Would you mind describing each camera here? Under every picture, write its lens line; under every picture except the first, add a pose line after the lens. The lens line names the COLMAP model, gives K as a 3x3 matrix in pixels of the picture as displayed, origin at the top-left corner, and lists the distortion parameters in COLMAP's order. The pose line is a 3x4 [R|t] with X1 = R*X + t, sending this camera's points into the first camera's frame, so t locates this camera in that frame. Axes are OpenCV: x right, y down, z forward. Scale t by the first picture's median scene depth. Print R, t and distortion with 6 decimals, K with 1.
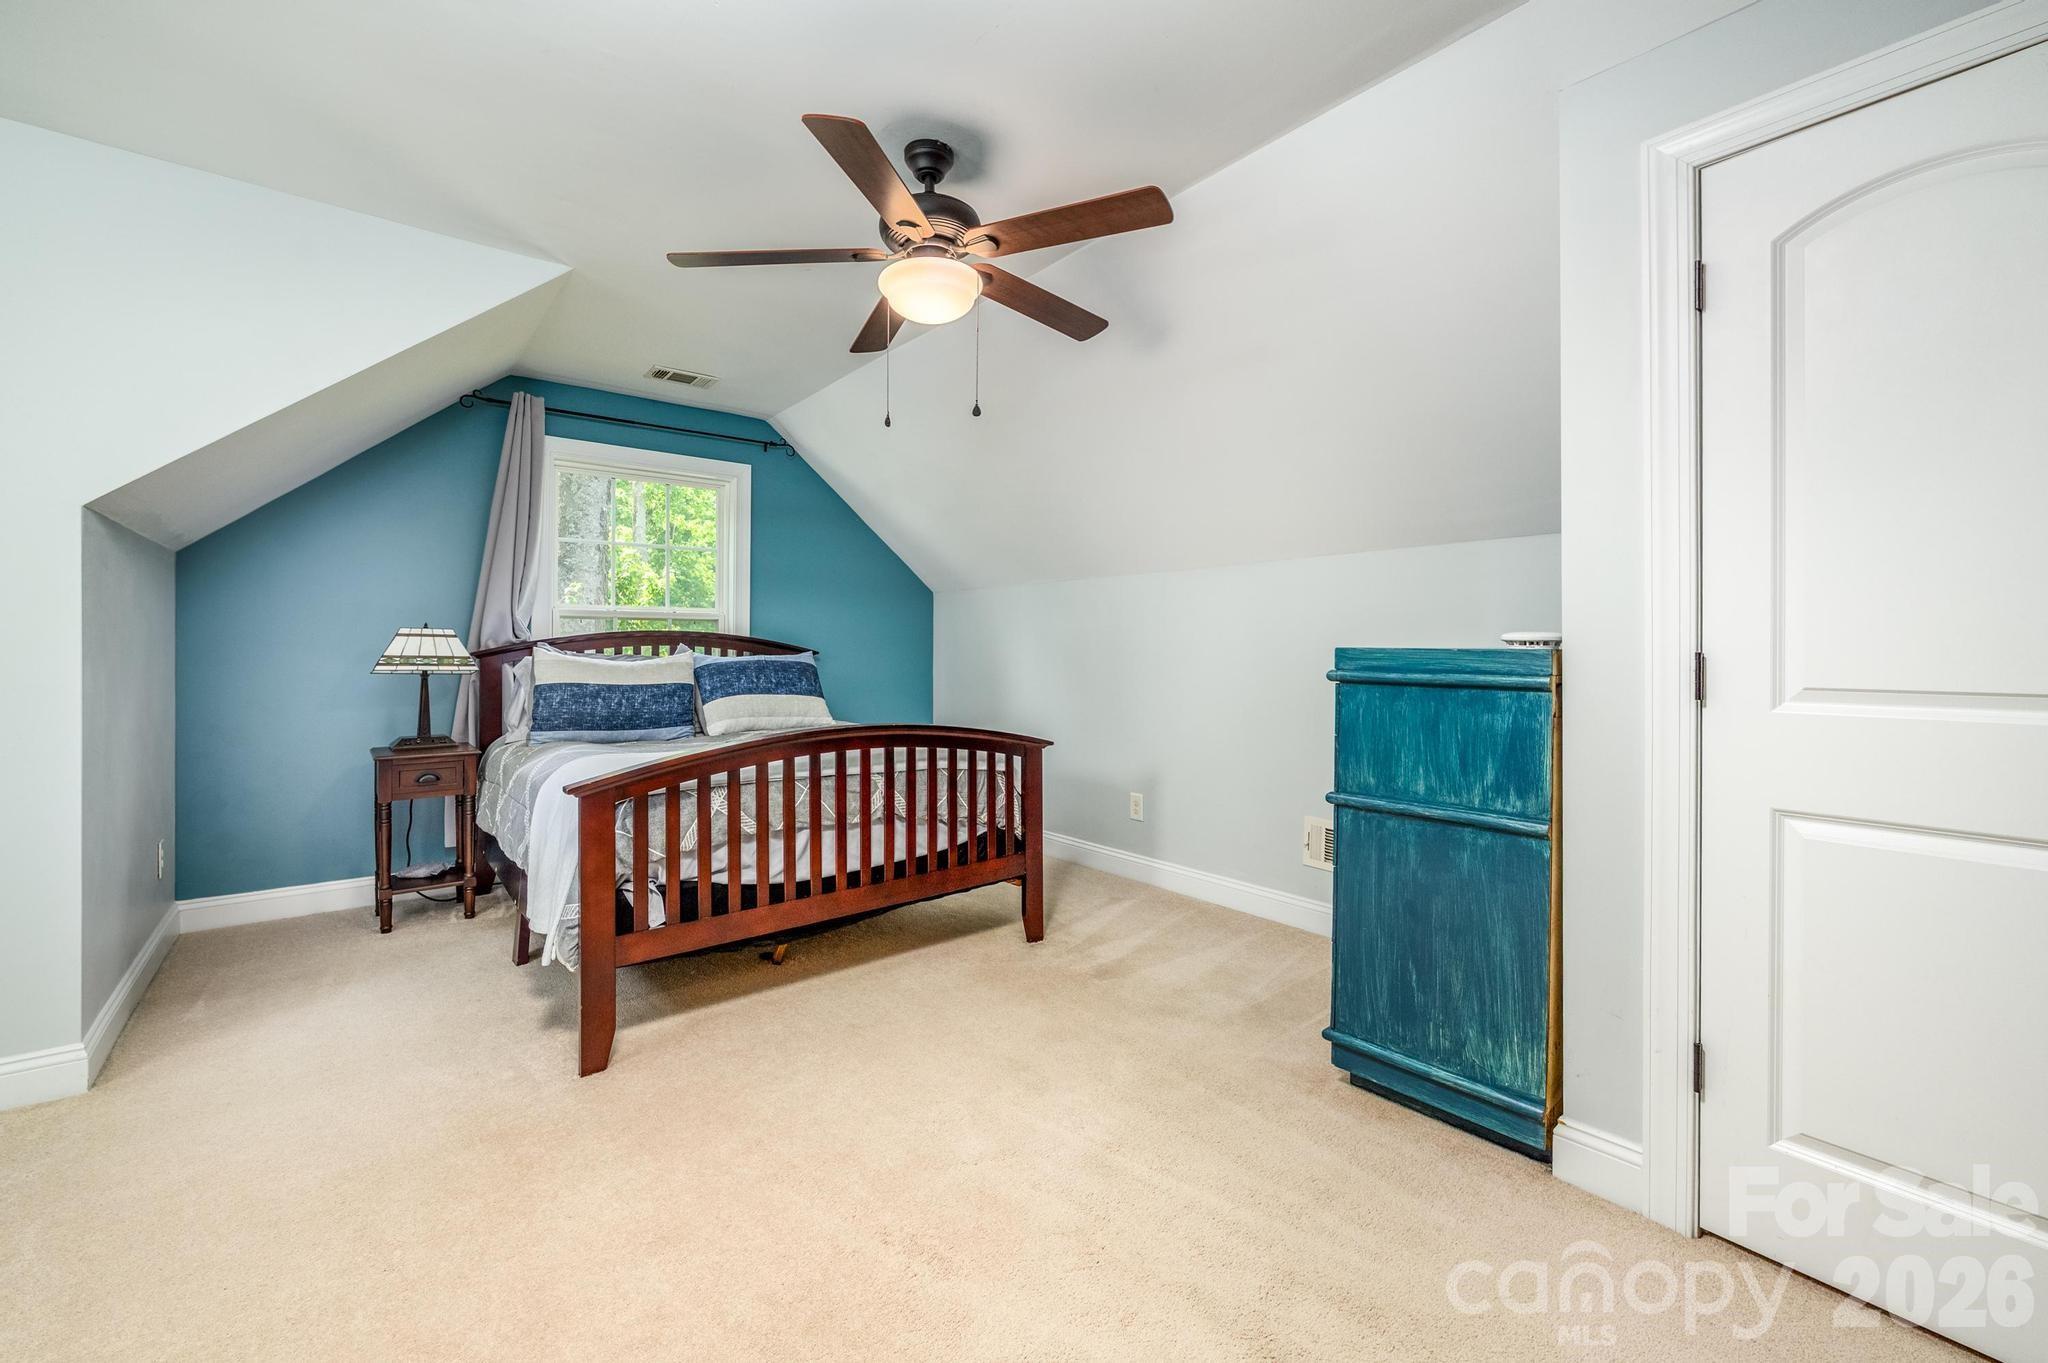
lens RADIAL K [[848.5, 0, 1019.3], [0, 848.5, 635.8], [0, 0, 1]] dist [-0.000595, 0.000001]
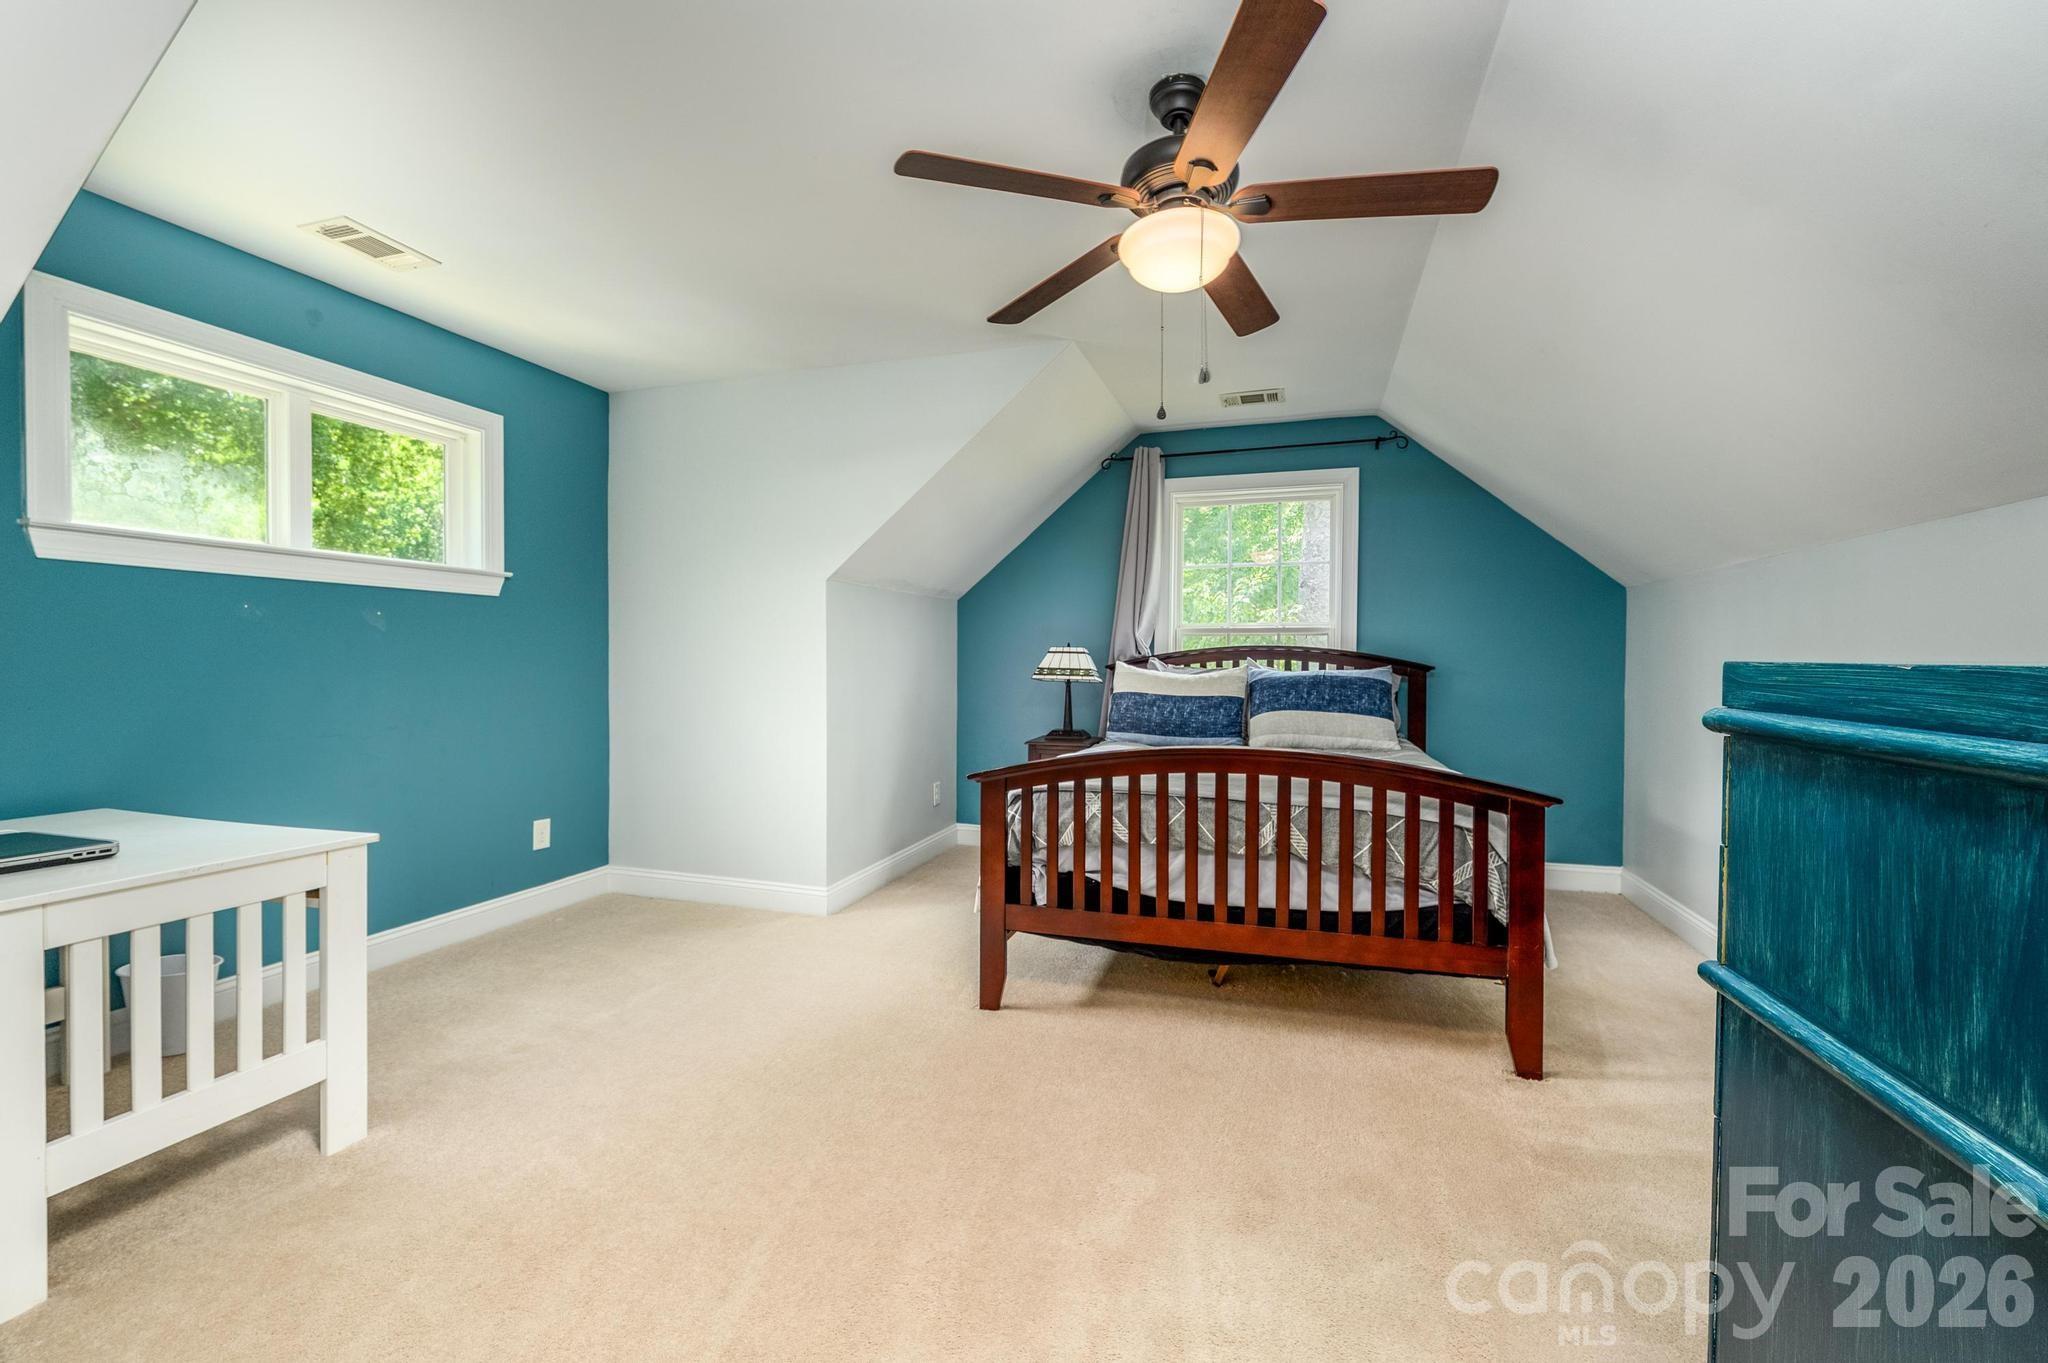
lens RADIAL K [[824.4, 0, 1023.7], [0, 824.4, 669.8], [0, 0, 1]] dist [0.001504, 0.000094]
pose [[0.550129, 0.009019, -0.835031, 0.378304], [0.010076, 0.999797, 0.017437, 0.004249], [0.835019, -0.018007, 0.549927, 0.291176]]
